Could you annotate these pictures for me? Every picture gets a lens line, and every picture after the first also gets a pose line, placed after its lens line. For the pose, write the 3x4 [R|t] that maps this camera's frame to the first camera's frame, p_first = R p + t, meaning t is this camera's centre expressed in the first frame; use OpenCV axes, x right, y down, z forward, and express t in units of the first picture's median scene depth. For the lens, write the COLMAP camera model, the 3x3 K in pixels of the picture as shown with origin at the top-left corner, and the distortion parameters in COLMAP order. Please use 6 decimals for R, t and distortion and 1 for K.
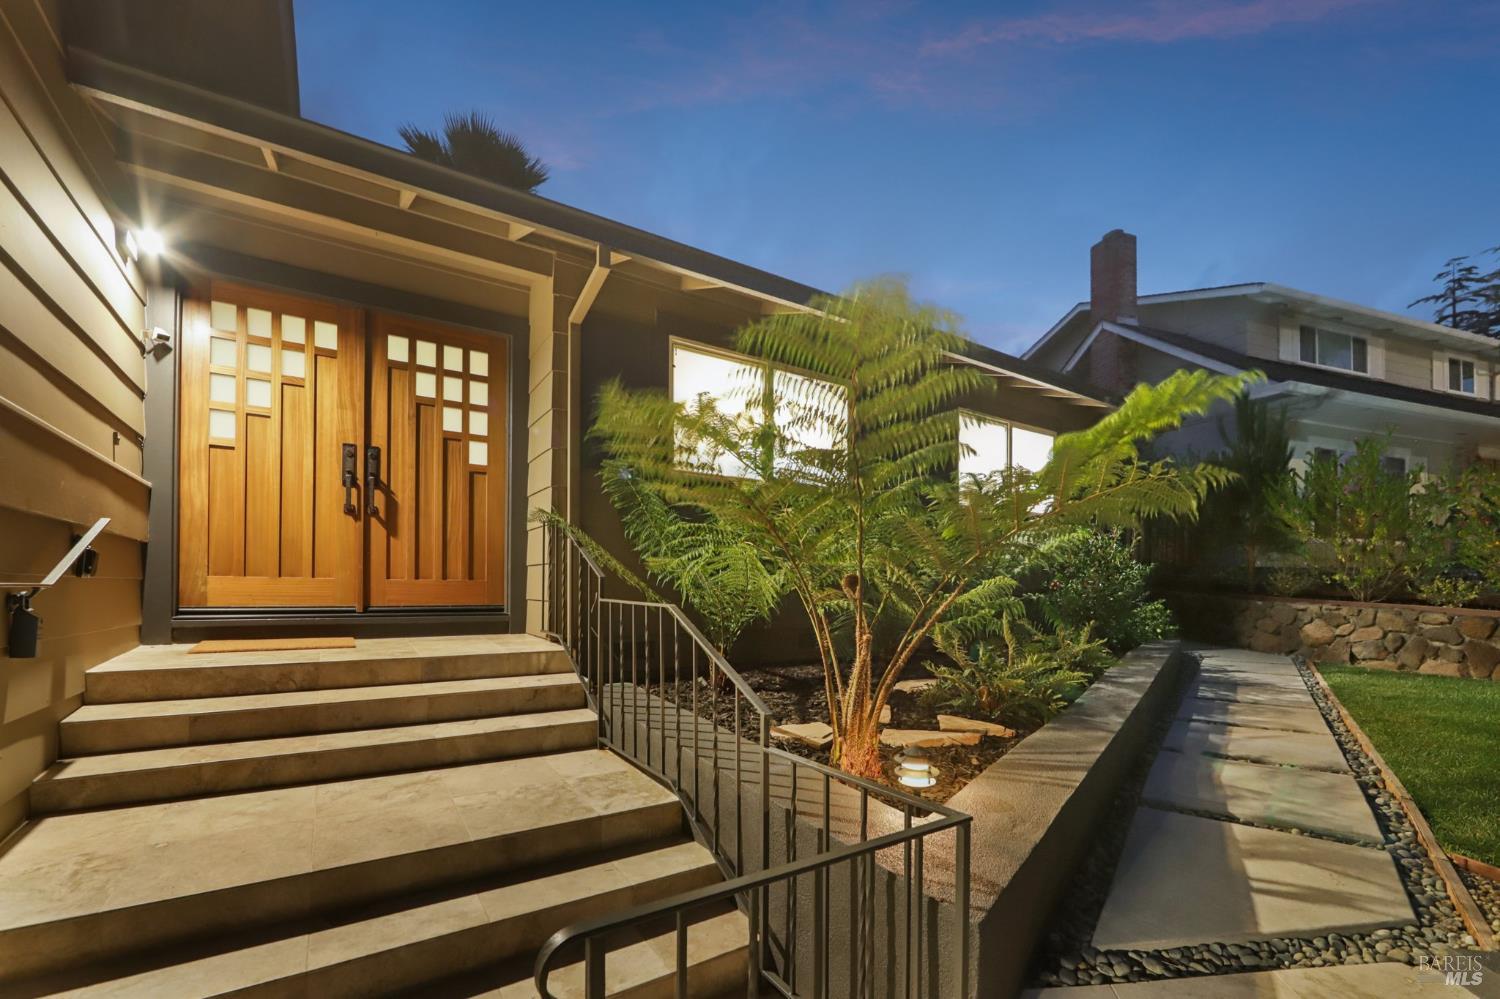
lens RADIAL K [[633.4, 0, 785.6], [0, 633.4, 578.2], [0, 0, 1]] dist [-0.003930, 0.000021]
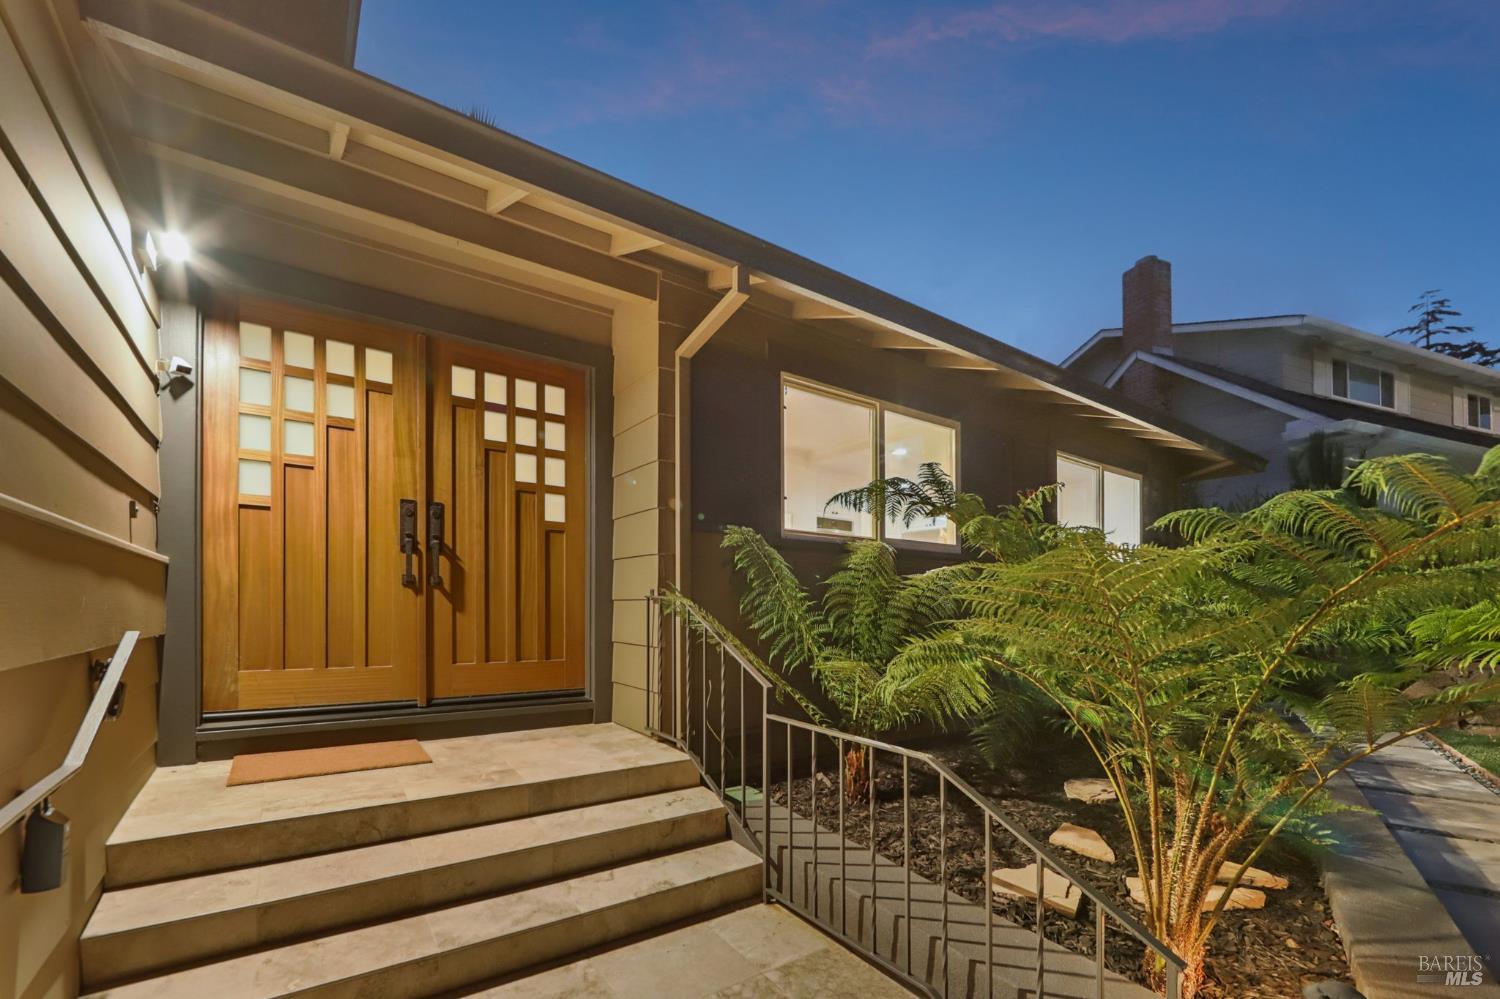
lens RADIAL K [[642.7, 0, 798.5], [0, 642.7, 604.7], [0, 0, 1]] dist [-0.004174, 0.000097]
pose [[0.999009, 0.004394, 0.044291, -0.220367], [-0.004758, 0.999956, 0.008123, -0.085441], [-0.044254, -0.008325, 0.998986, 0.147359]]
